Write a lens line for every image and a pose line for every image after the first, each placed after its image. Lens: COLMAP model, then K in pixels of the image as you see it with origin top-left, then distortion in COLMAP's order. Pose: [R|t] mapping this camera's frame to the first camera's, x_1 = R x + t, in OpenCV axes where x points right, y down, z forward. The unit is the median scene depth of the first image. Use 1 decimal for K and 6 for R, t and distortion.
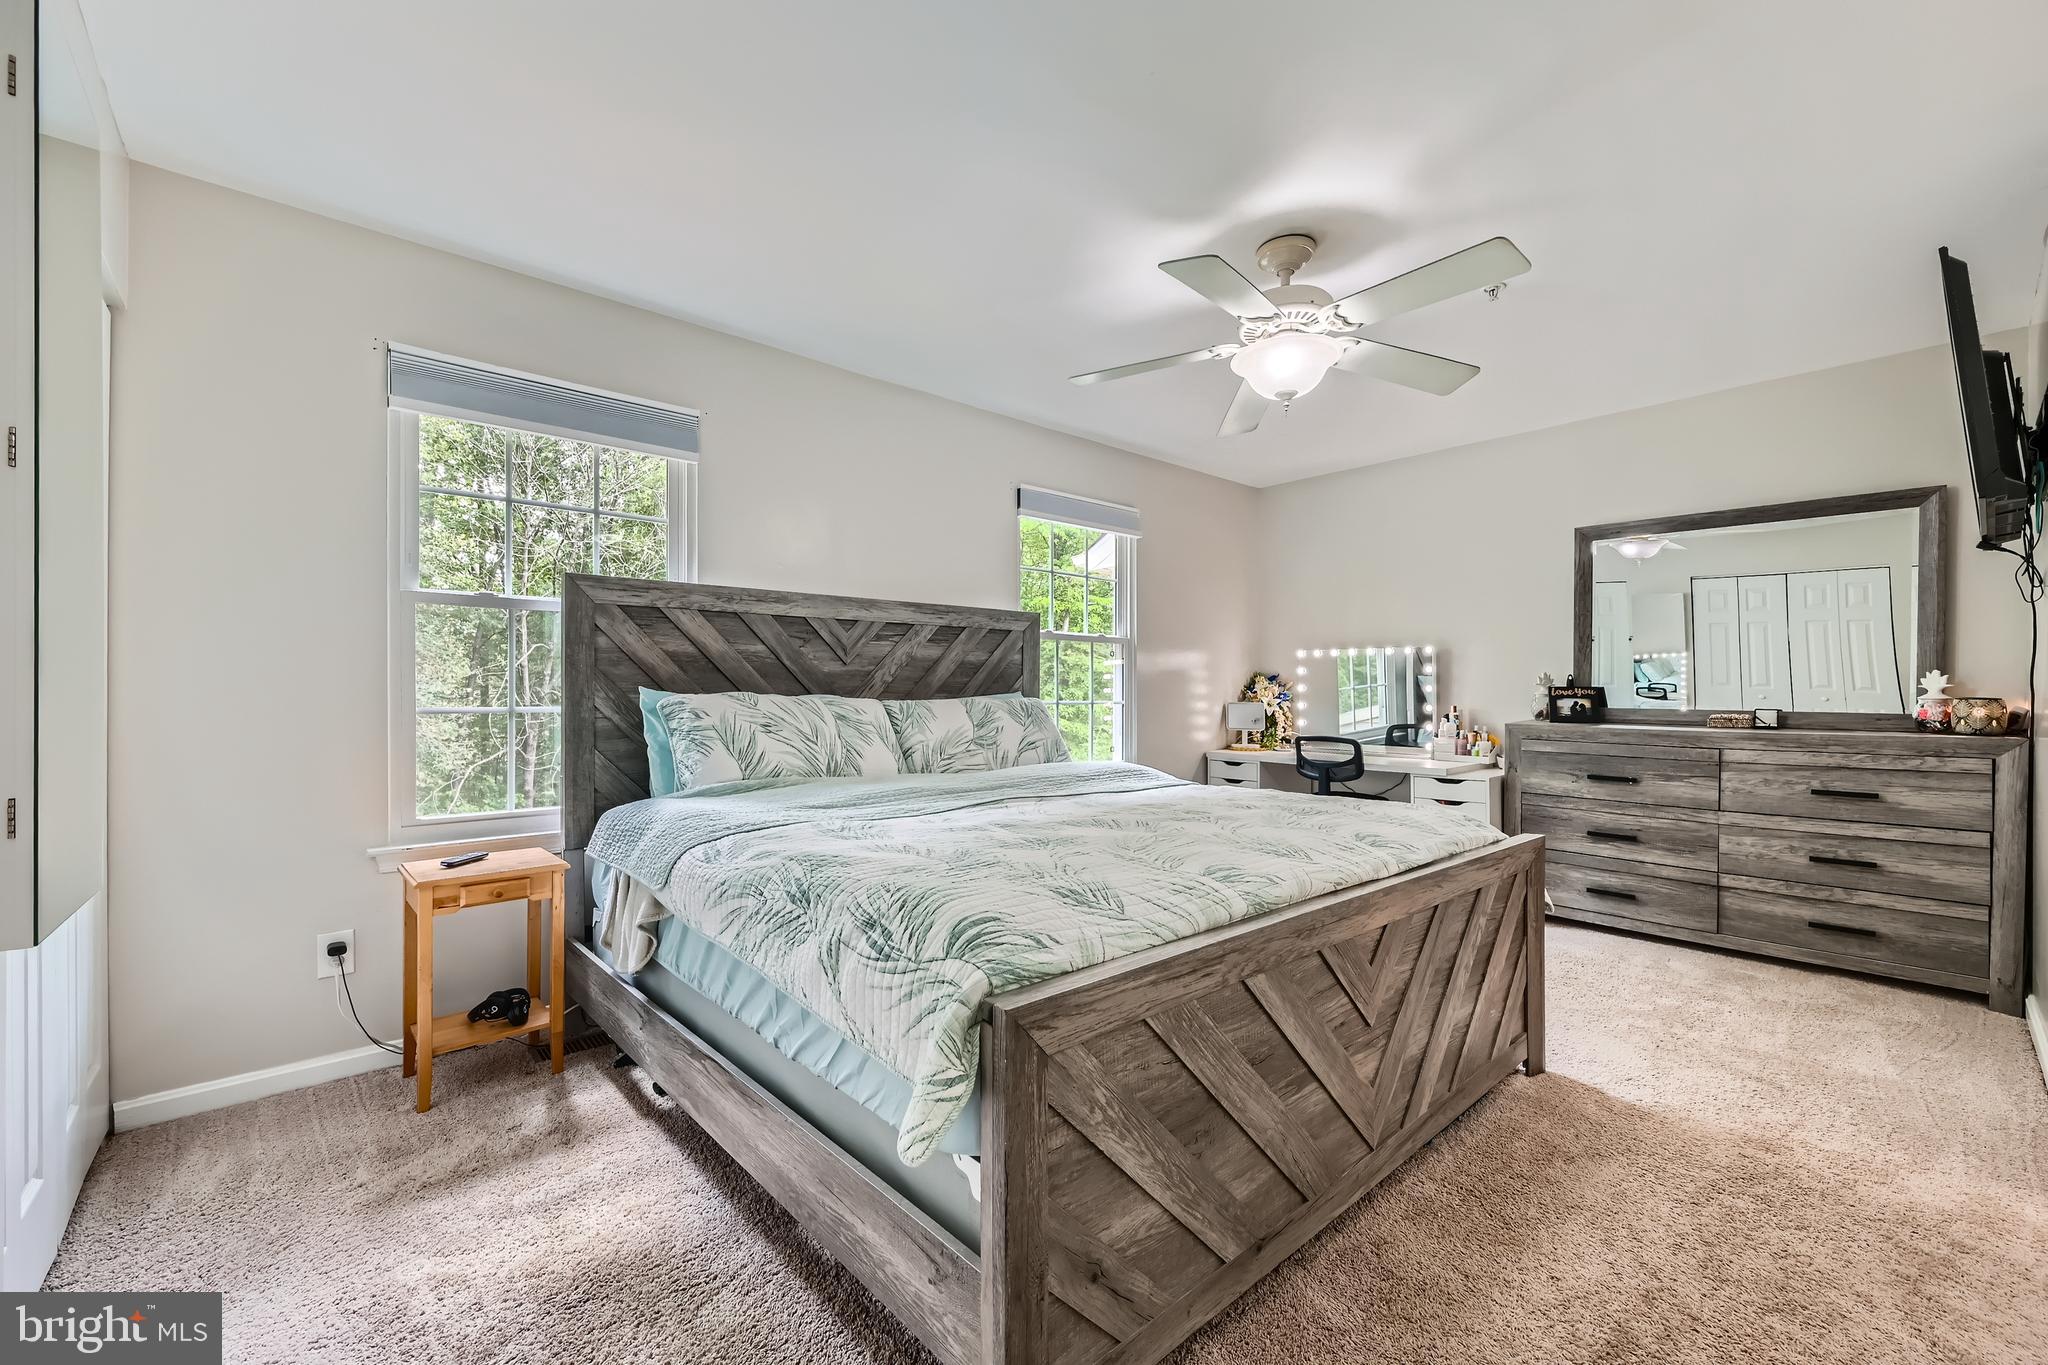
lens RADIAL K [[821.7, 0, 1026.8], [0, 821.7, 681.5], [0, 0, 1]] dist [0.002293, 0.000456]
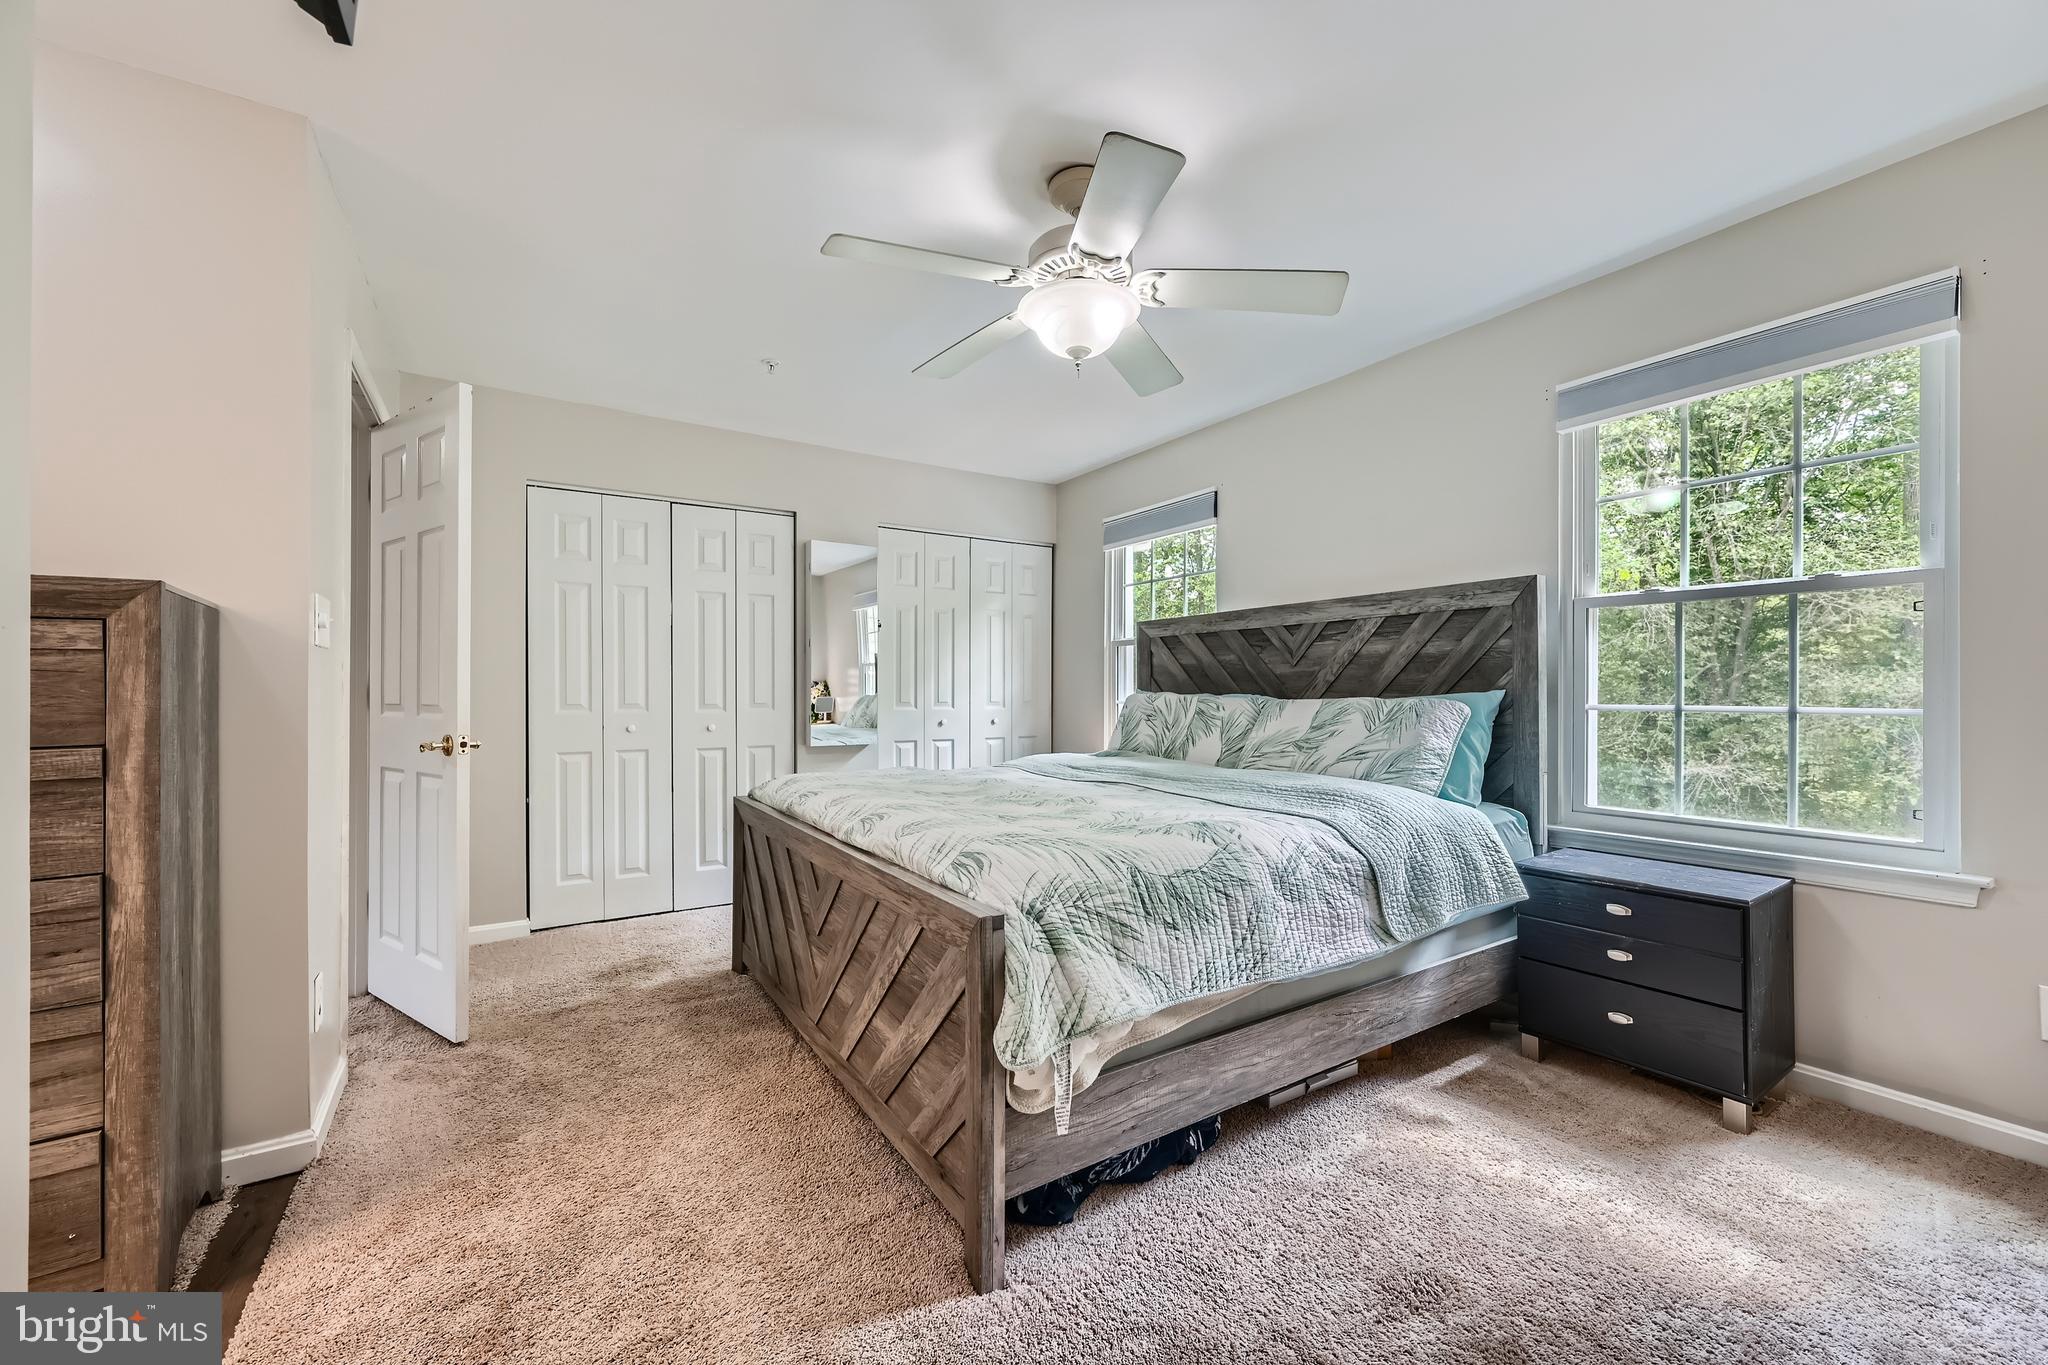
lens RADIAL K [[821.7, 0, 1025.7], [0, 821.7, 693.7], [0, 0, 1]] dist [0.002293, 0.000456]
pose [[-0.176009, -0.000447, -0.984388, 0.879047], [0.015065, 0.999882, -0.003147, 0.012996], [0.984273, -0.015384, -0.175982, 0.811378]]
